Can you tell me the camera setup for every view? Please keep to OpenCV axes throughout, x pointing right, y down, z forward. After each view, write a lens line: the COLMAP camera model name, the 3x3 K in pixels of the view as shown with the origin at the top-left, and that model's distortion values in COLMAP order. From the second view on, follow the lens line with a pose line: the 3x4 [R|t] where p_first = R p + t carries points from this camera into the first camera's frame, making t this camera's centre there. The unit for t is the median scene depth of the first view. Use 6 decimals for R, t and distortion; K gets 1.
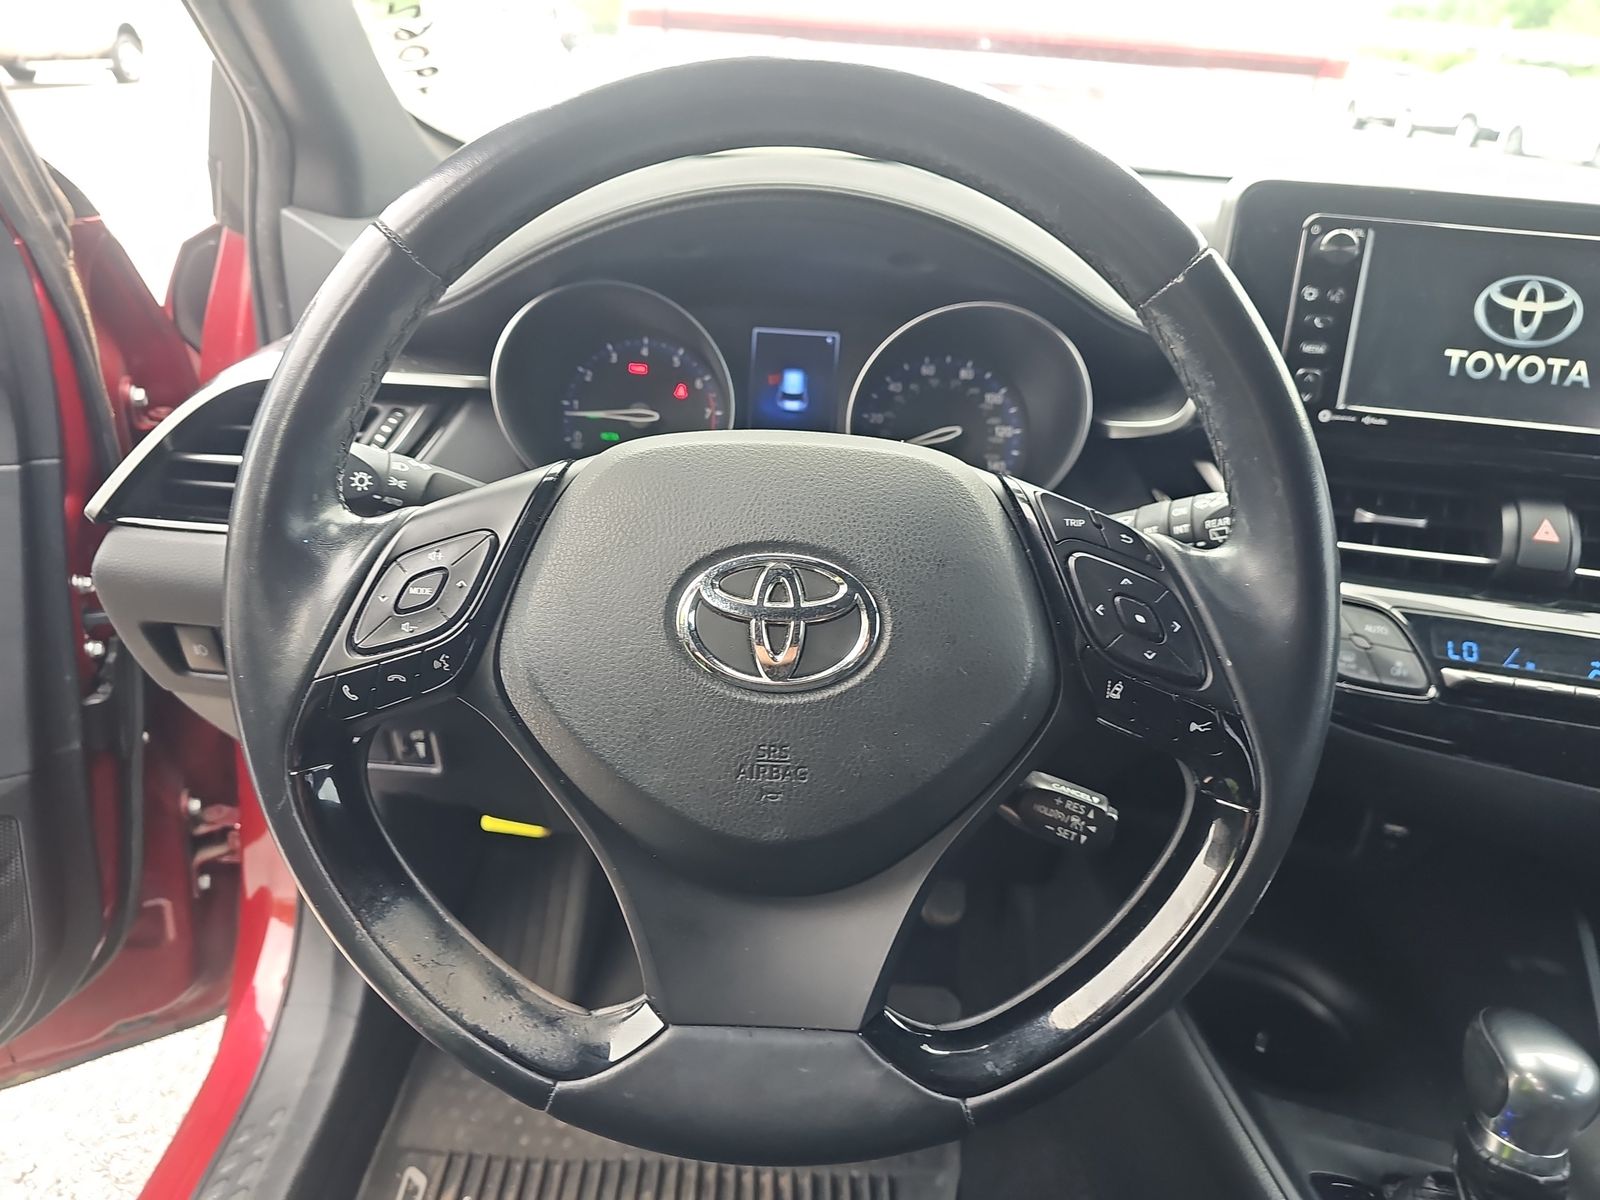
lens RADIAL K [[1050.9, 0, 766.2], [0, 1050.9, 608.6], [0, 0, 1]] dist [0.038807, -0.037352]
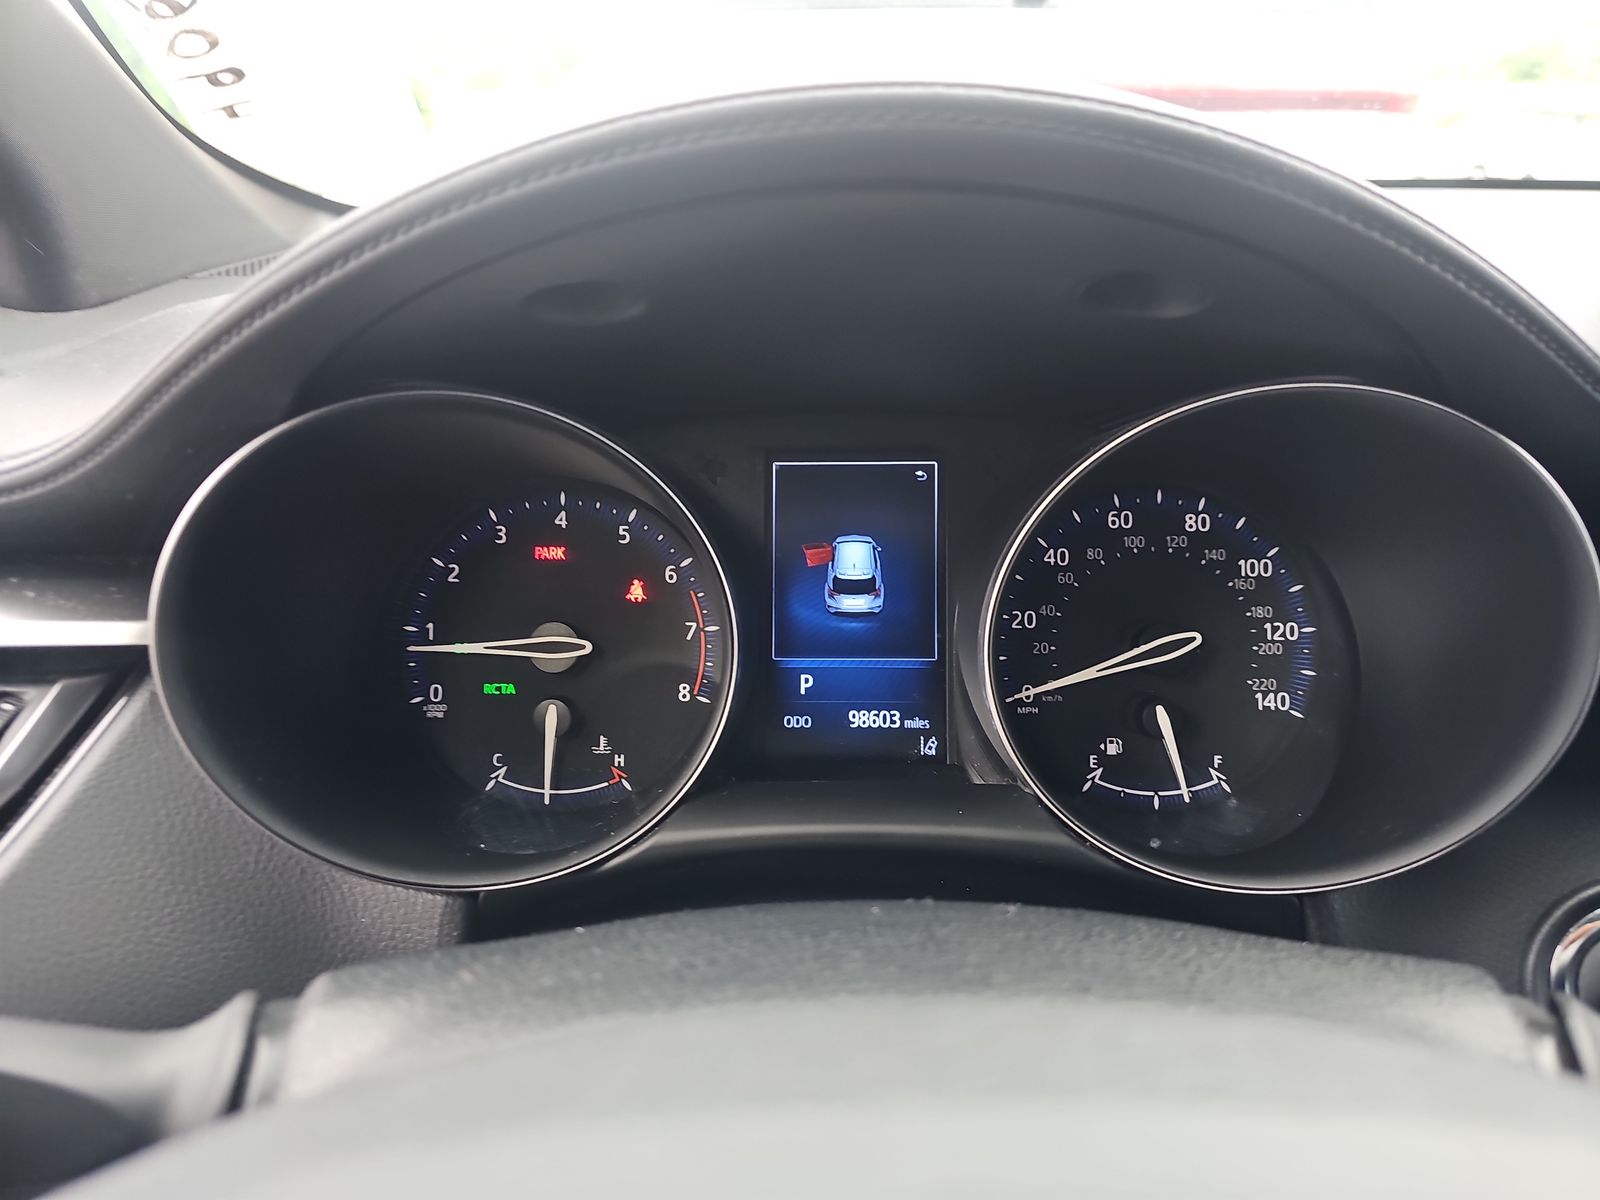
lens RADIAL K [[1050.9, 0, 806.6], [0, 1050.9, 623.2], [0, 0, 1]] dist [0.038807, -0.037352]
pose [[0.997918, -0.064313, -0.004921, 0.003382], [0.063824, 0.995589, -0.068772, -0.174521], [0.009322, 0.068315, 0.997620, 0.571070]]
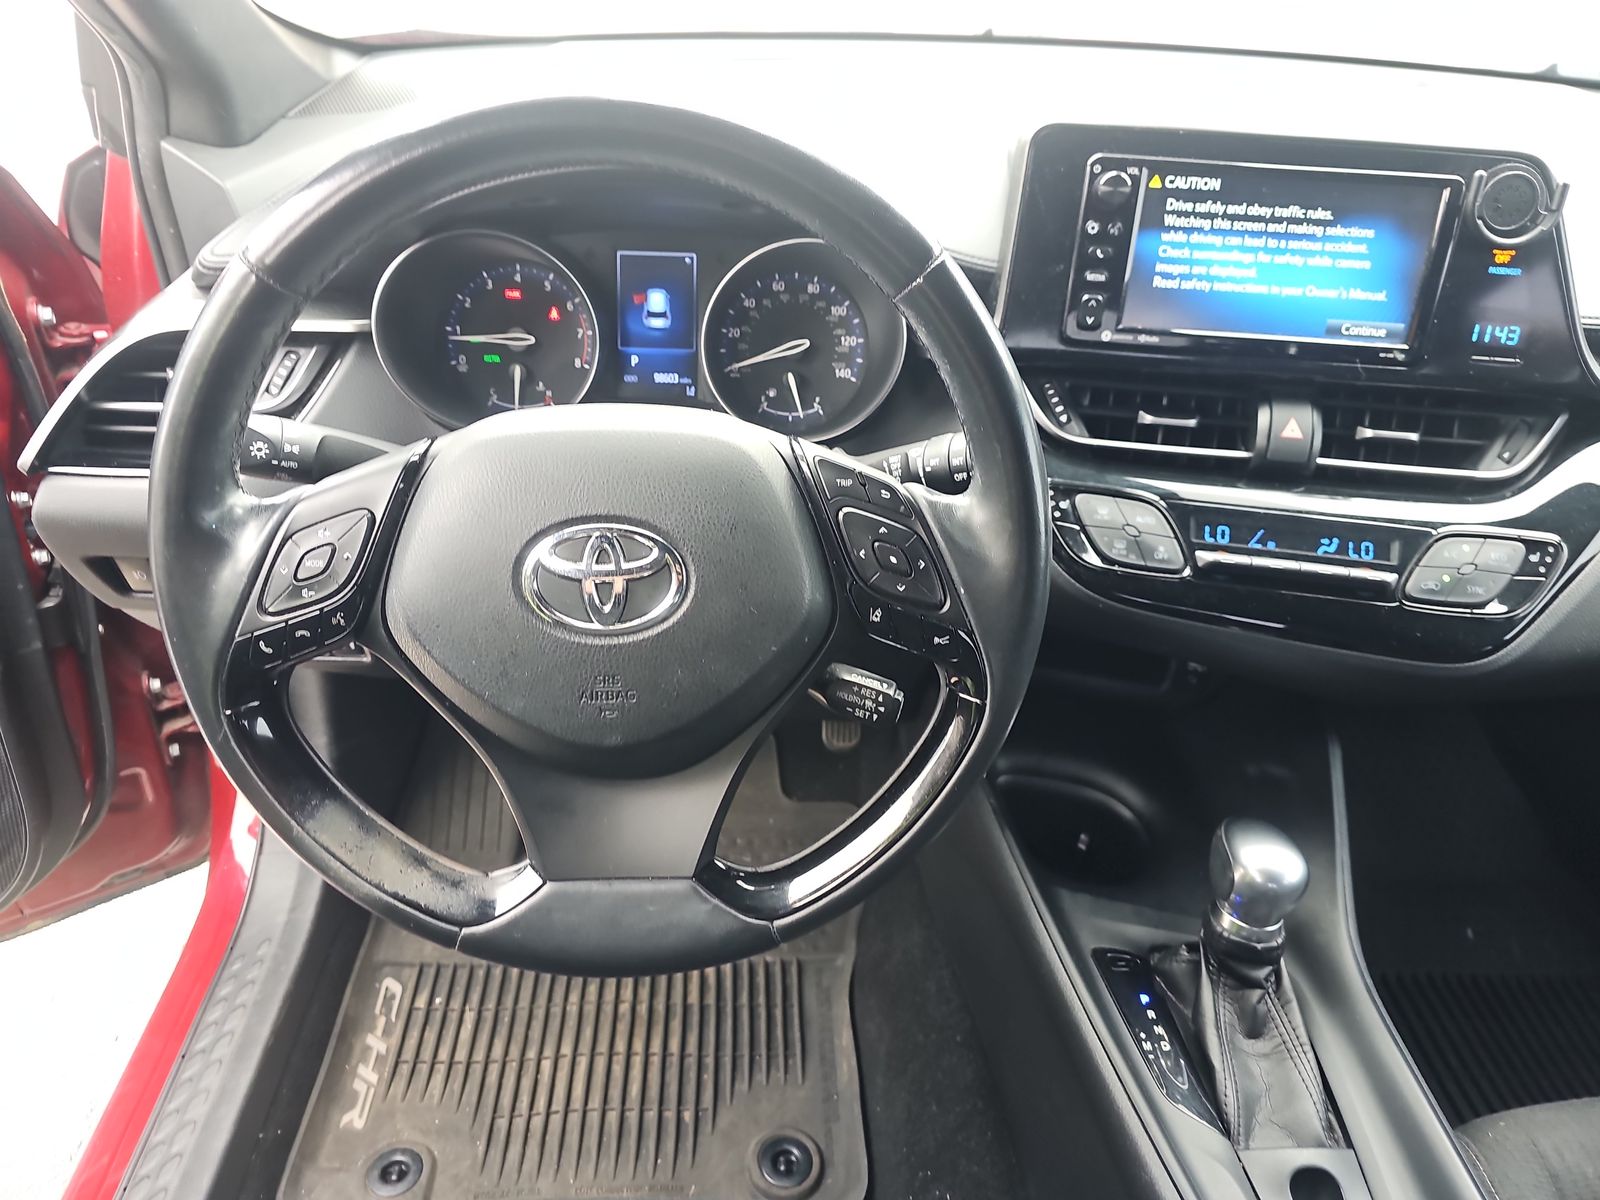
lens RADIAL K [[1050.9, 0, 760.1], [0, 1050.9, 595.1], [0, 0, 1]] dist [0.038807, -0.037352]
pose [[0.998368, -0.048164, 0.030680, 0.097965], [0.042504, 0.985536, 0.164050, -0.103546], [-0.038138, -0.162479, 0.985975, -0.155364]]
